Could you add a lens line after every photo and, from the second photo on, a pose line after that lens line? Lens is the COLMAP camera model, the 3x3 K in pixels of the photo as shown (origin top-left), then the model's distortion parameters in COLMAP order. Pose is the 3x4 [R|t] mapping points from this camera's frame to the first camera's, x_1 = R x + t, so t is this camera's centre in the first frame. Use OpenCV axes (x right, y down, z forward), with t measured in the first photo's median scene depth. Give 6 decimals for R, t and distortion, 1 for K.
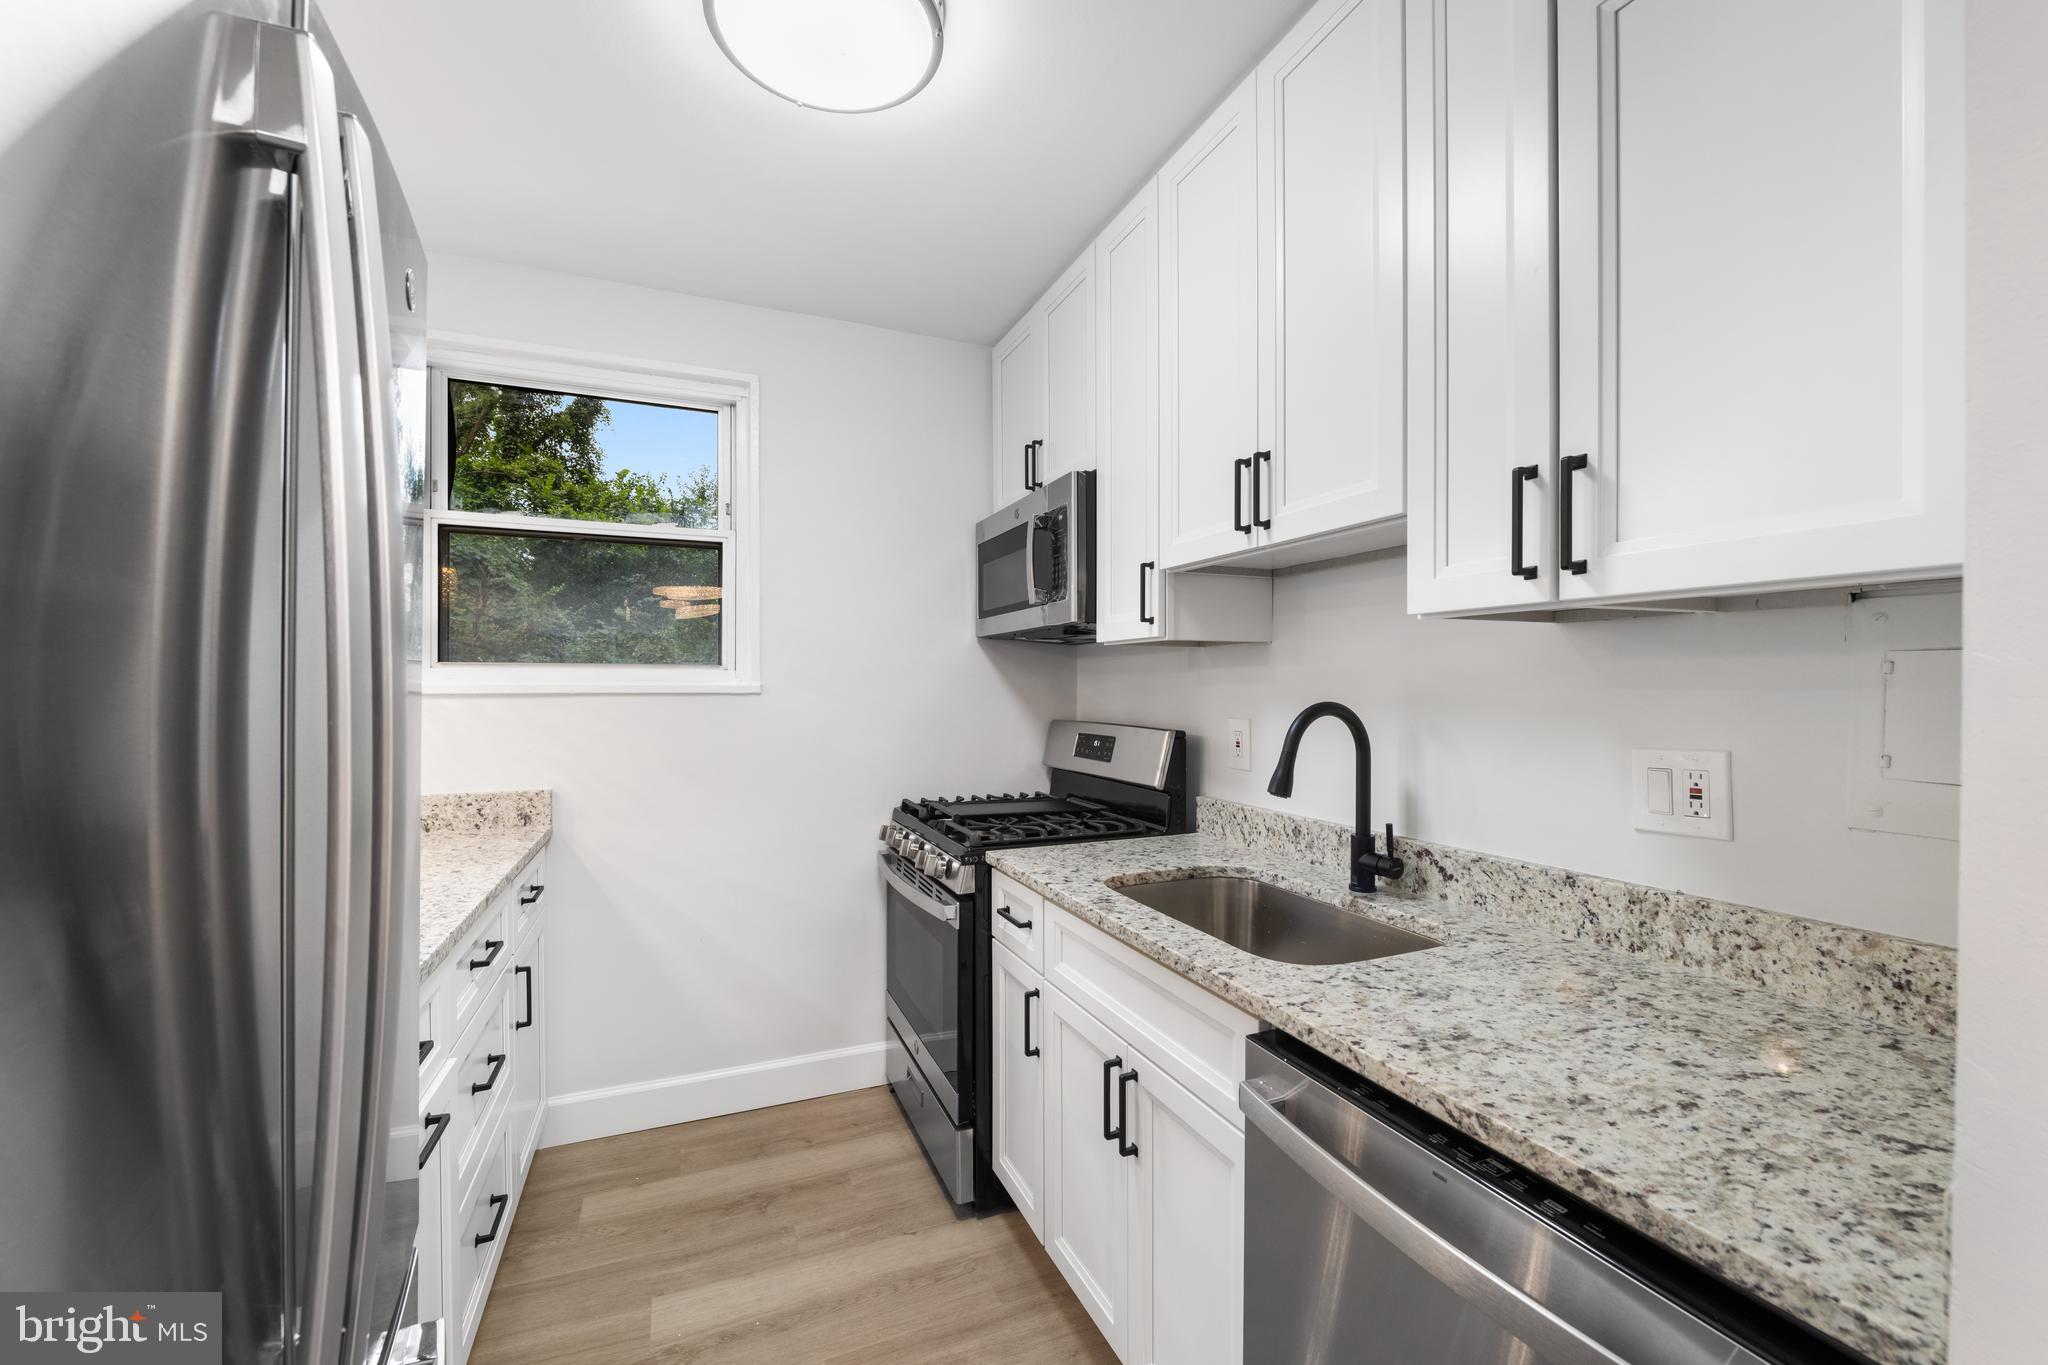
lens RADIAL K [[809.2, 0, 1018.0], [0, 809.2, 688.7], [0, 0, 1]] dist [-0.010844, -0.000849]
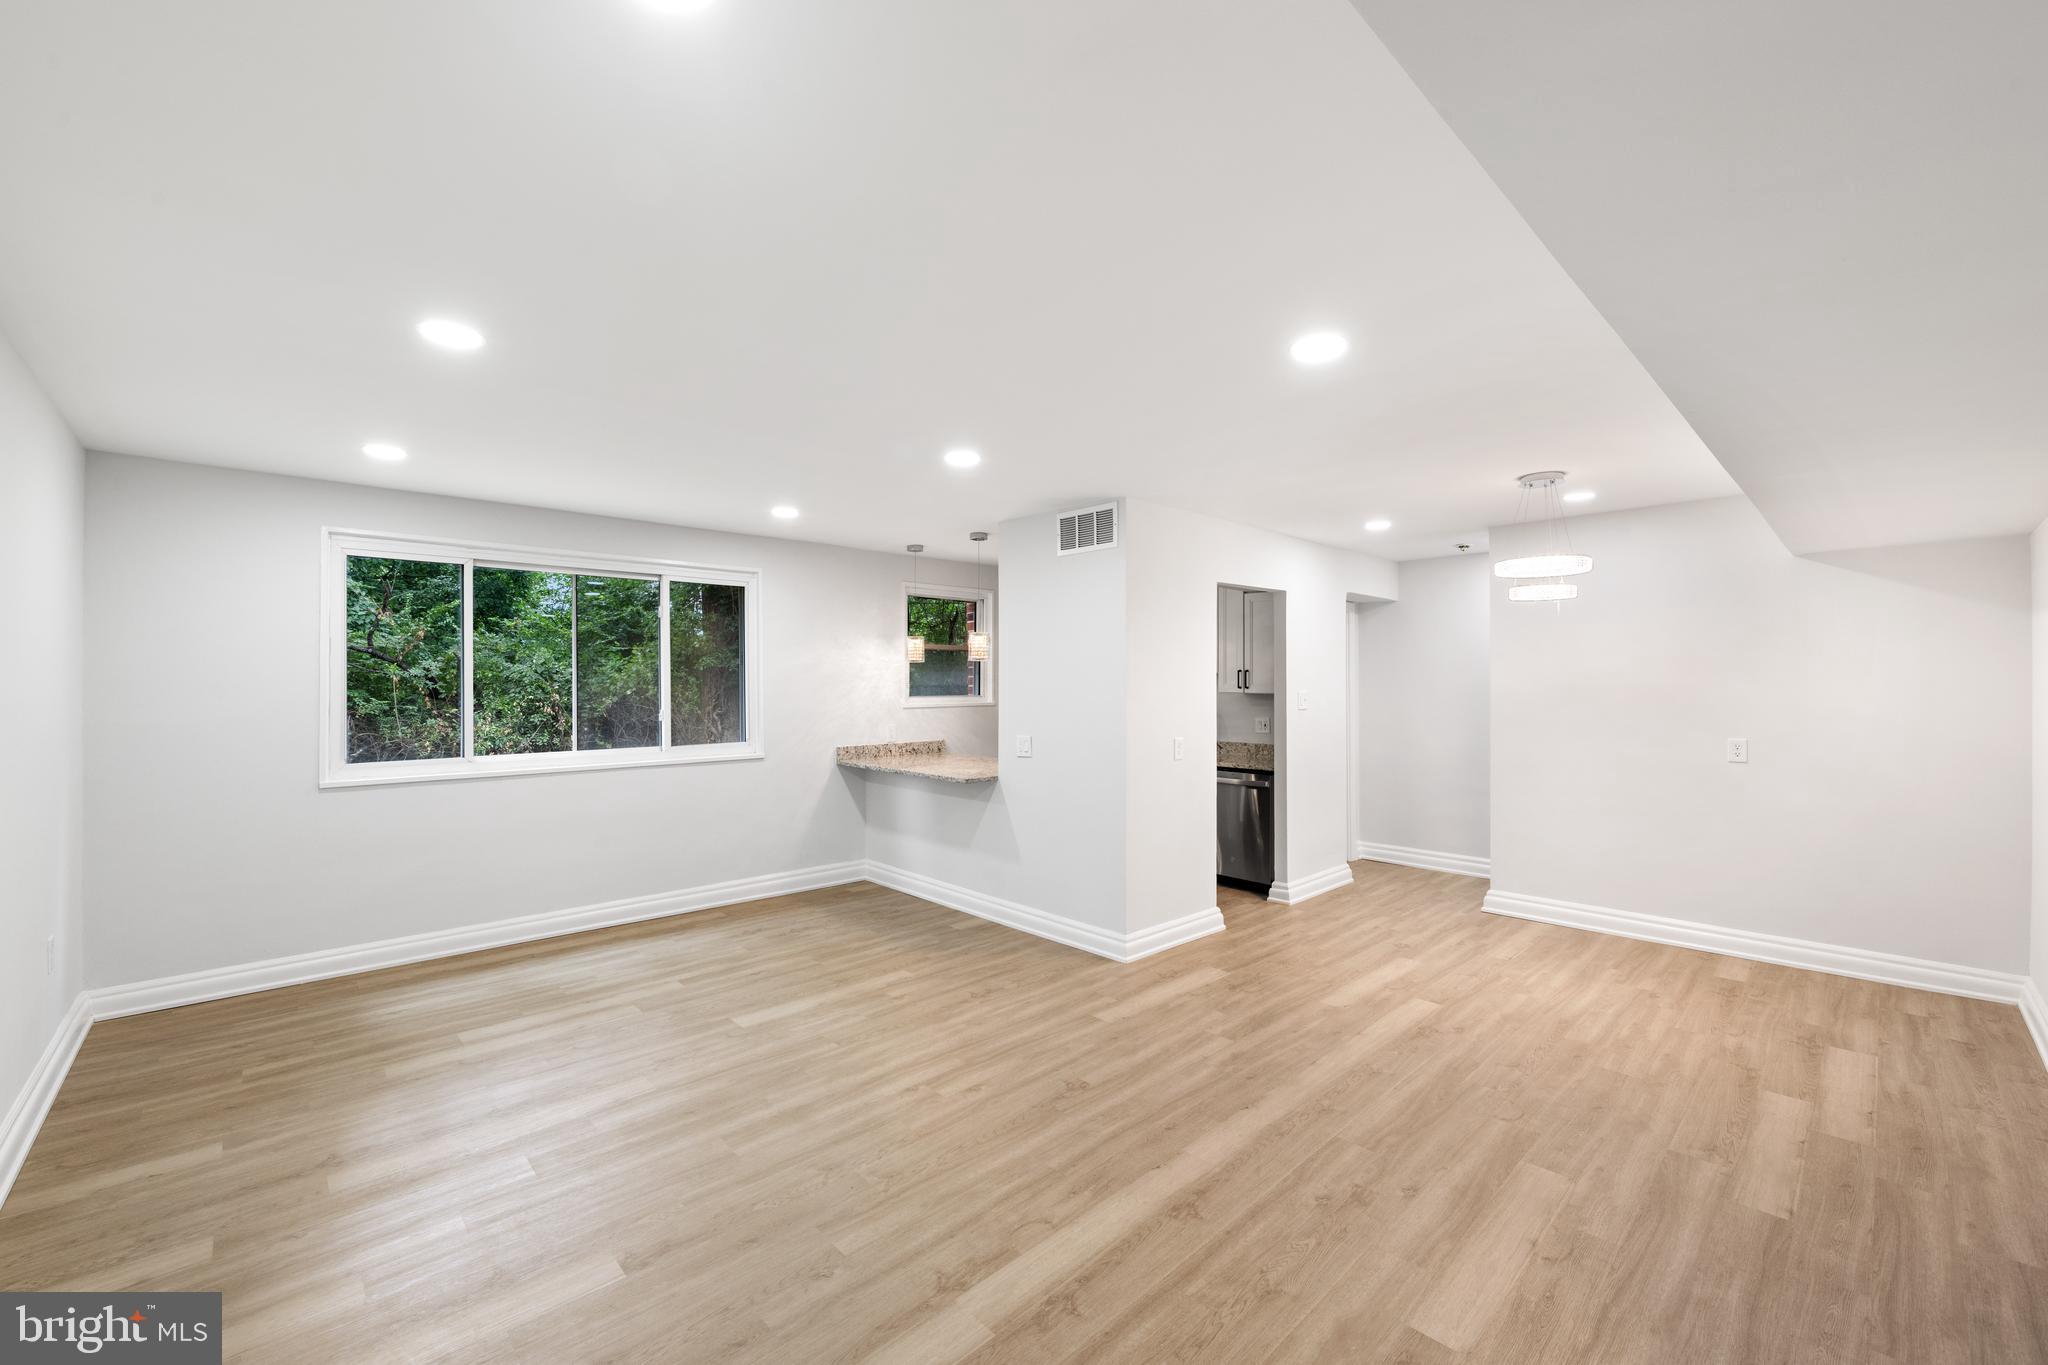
lens RADIAL K [[820.1, 0, 1021.6], [0, 820.1, 691.6], [0, 0, 1]] dist [-0.011330, 0.000207]
pose [[0.936971, -0.004531, 0.349377, -1.828418], [0.000691, 0.999938, 0.011114, -0.111021], [-0.349406, -0.010172, 0.936916, -2.509053]]
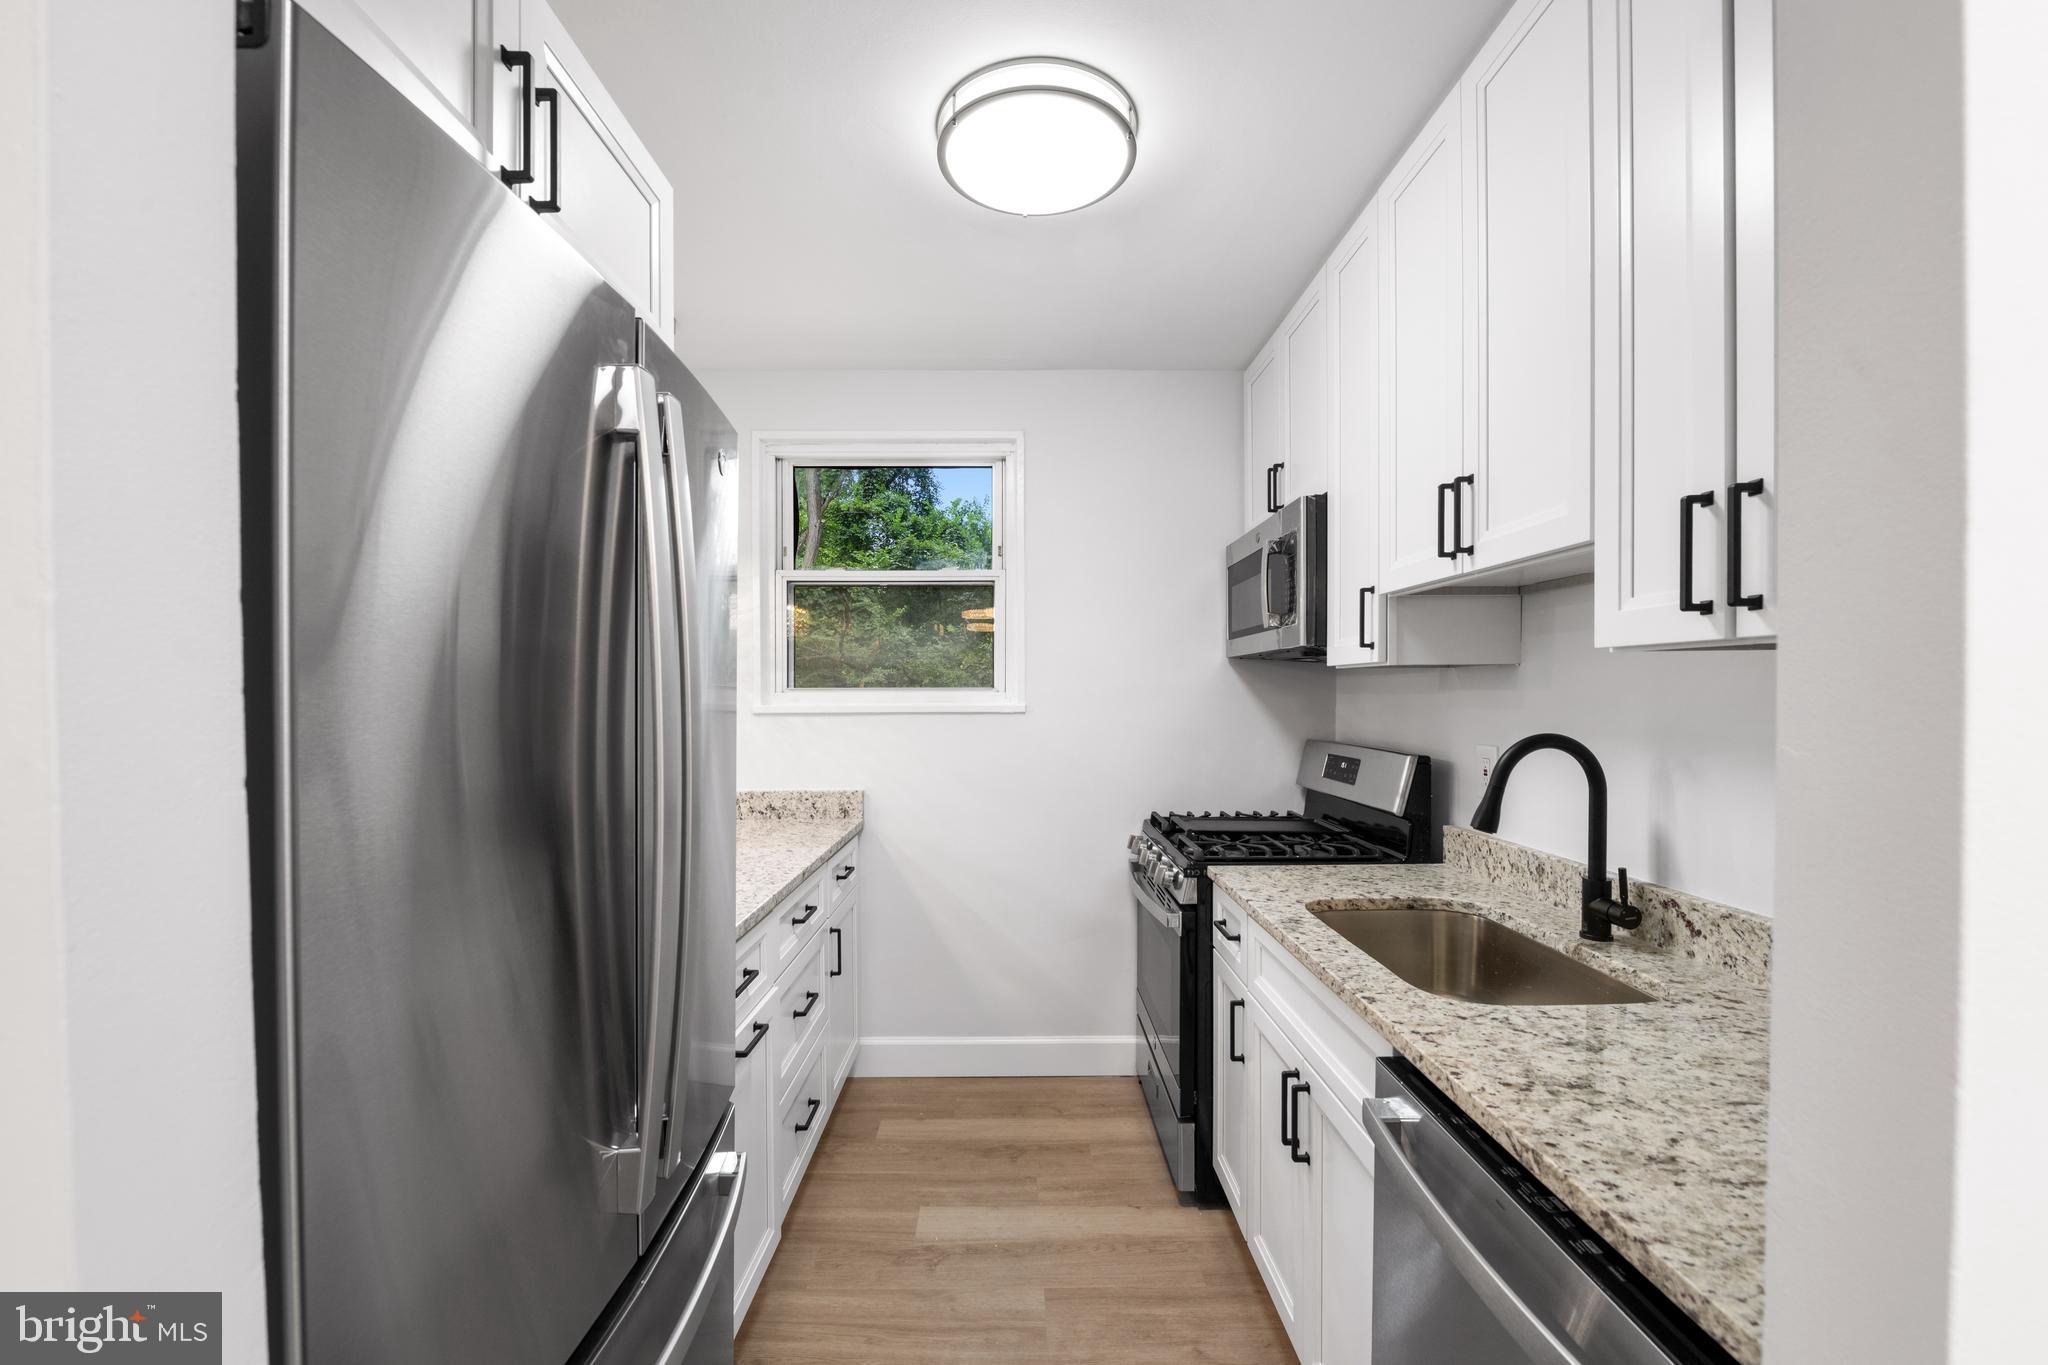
lens RADIAL K [[817.1, 0, 1017.4], [0, 817.1, 699.8], [0, 0, 1]] dist [-0.014610, -0.000140]
pose [[0.925787, -0.000106, -0.378046, 0.157756], [0.002396, 0.999982, 0.005588, -0.027855], [0.378039, -0.006080, 0.925770, -0.099210]]
